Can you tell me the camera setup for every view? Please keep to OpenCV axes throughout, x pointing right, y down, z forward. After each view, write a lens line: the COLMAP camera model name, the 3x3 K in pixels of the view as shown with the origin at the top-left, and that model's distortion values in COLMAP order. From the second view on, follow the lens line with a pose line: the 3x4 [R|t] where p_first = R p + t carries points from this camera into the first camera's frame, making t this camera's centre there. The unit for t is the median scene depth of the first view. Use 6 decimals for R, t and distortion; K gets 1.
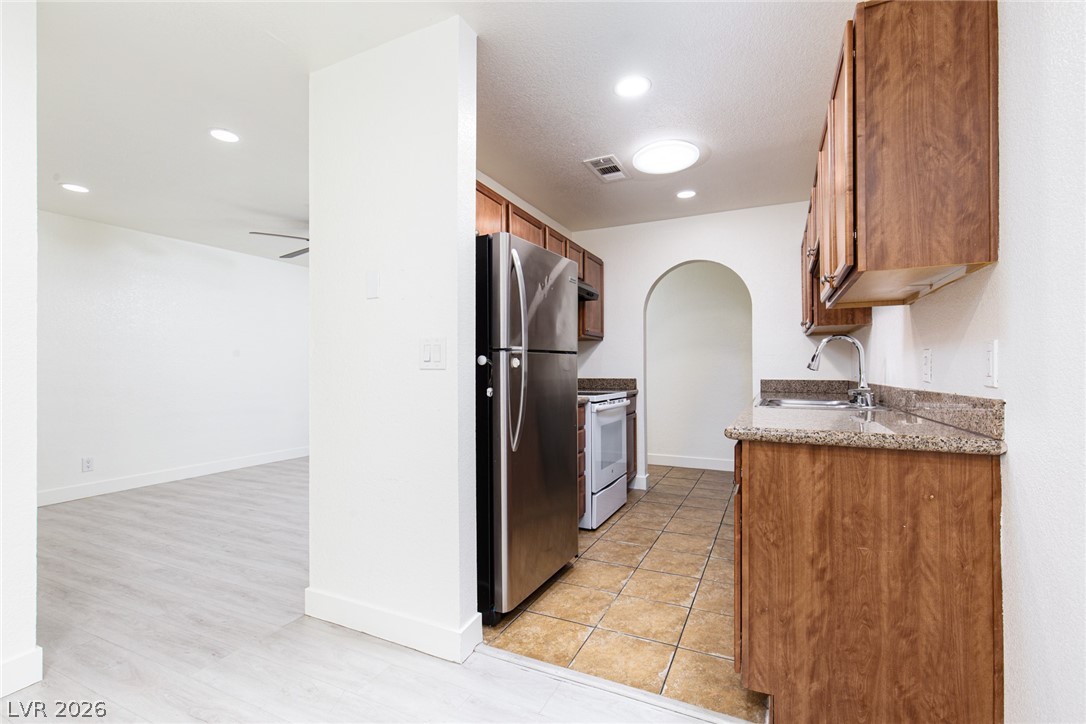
lens RADIAL K [[492.8, 0, 543.0], [0, 492.8, 362.0], [0, 0, 1]] dist [0.001231, 0.000310]
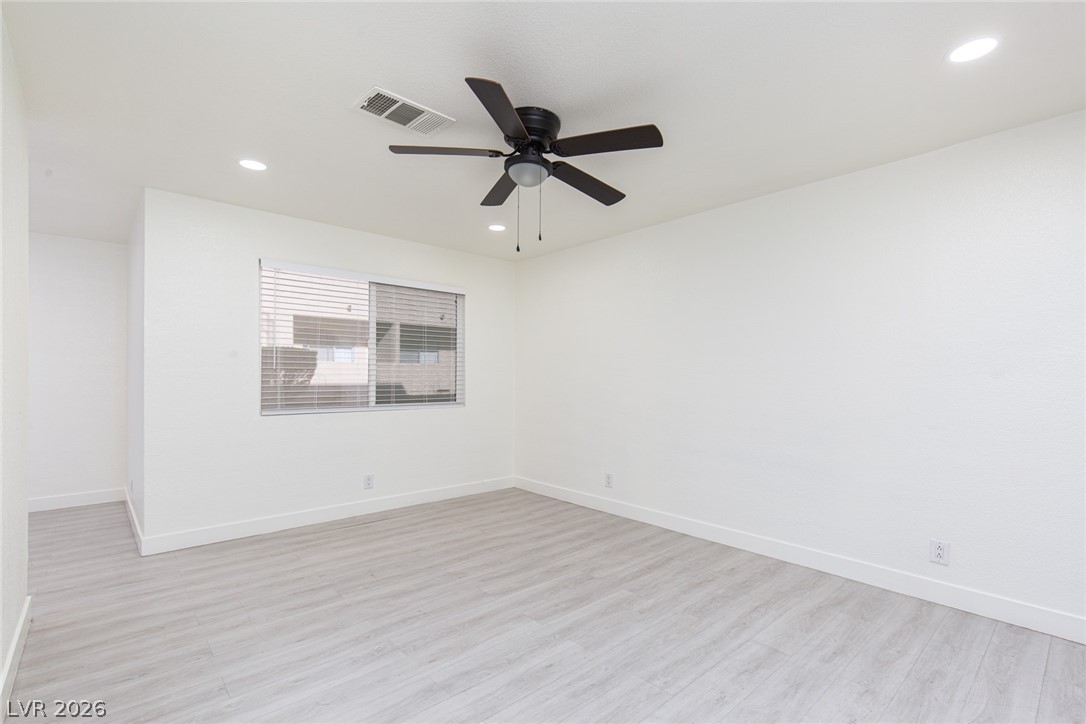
lens RADIAL K [[492.8, 0, 543.0], [0, 492.8, 362.0], [0, 0, 1]] dist [0.001231, 0.000310]
pose [[-0.354809, -0.023227, -0.934650, 0.092604], [0.001423, 0.999677, -0.025383, -0.010419], [0.934938, -0.010336, -0.354662, 1.677818]]
